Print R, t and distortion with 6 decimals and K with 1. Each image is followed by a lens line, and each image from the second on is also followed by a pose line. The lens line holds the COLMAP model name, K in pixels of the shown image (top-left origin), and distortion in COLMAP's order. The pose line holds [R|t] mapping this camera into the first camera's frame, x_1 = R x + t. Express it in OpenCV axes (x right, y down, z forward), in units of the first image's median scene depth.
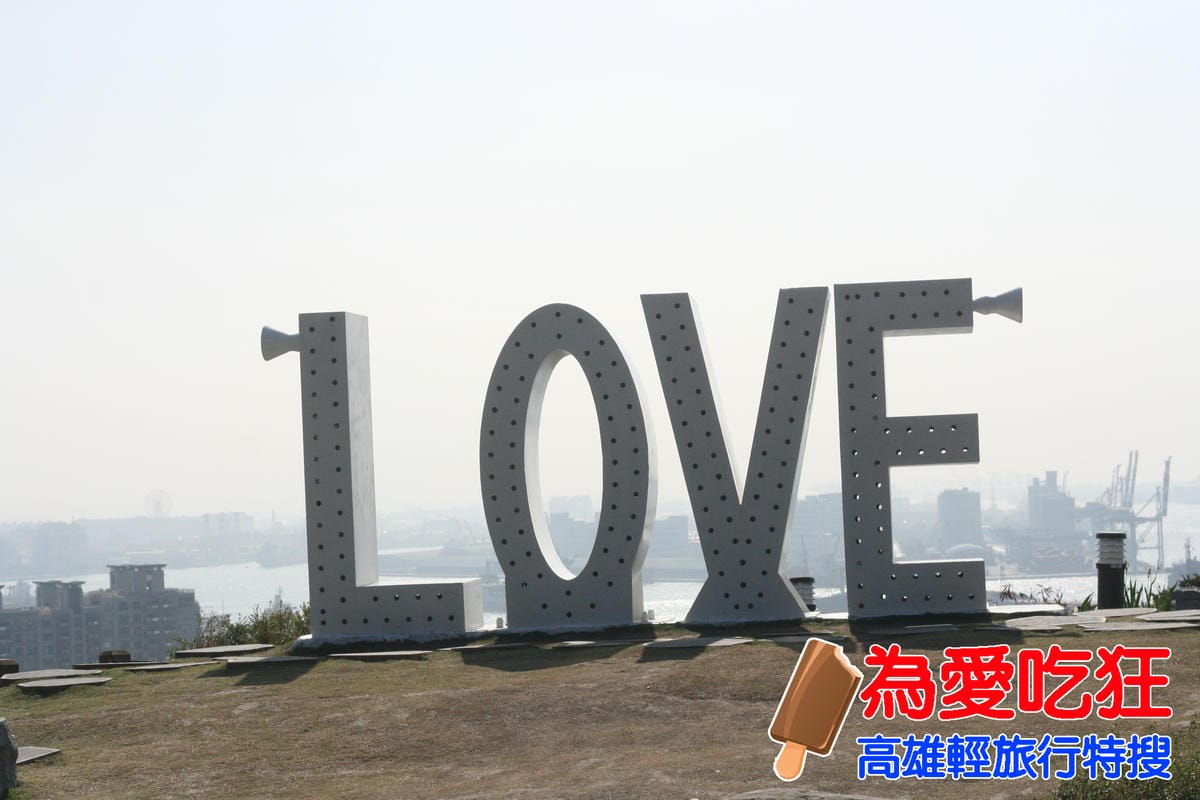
lens RADIAL K [[2769.4, 0, 597.4], [0, 2769.4, 401.8], [0, 0, 1]] dist [0.051588, 0.000000]
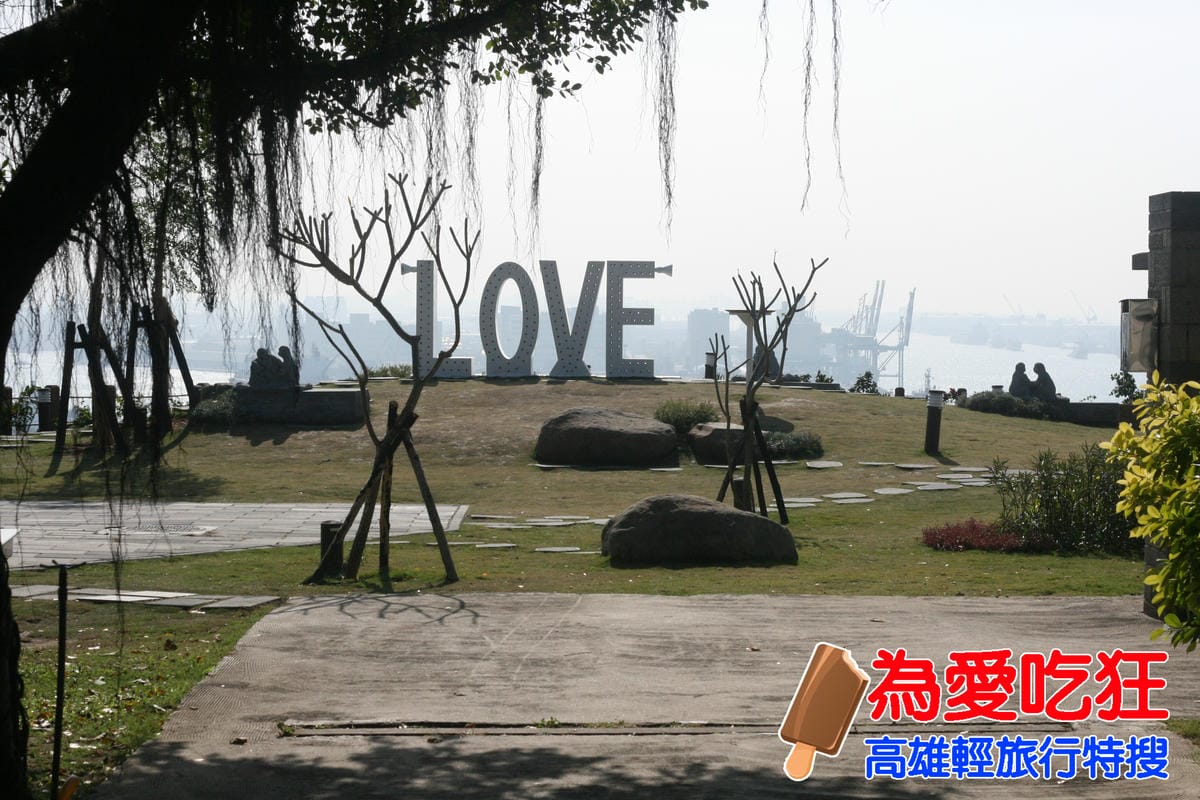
lens RADIAL K [[2769.4, 0, 601.7], [0, 2769.4, 399.6], [0, 0, 1]] dist [0.051588, 0.000000]
pose [[0.994576, 0.048429, 0.092049, -0.174934], [-0.054627, 0.996320, 0.066052, -0.087213], [-0.088511, -0.070722, 0.993561, -1.835439]]
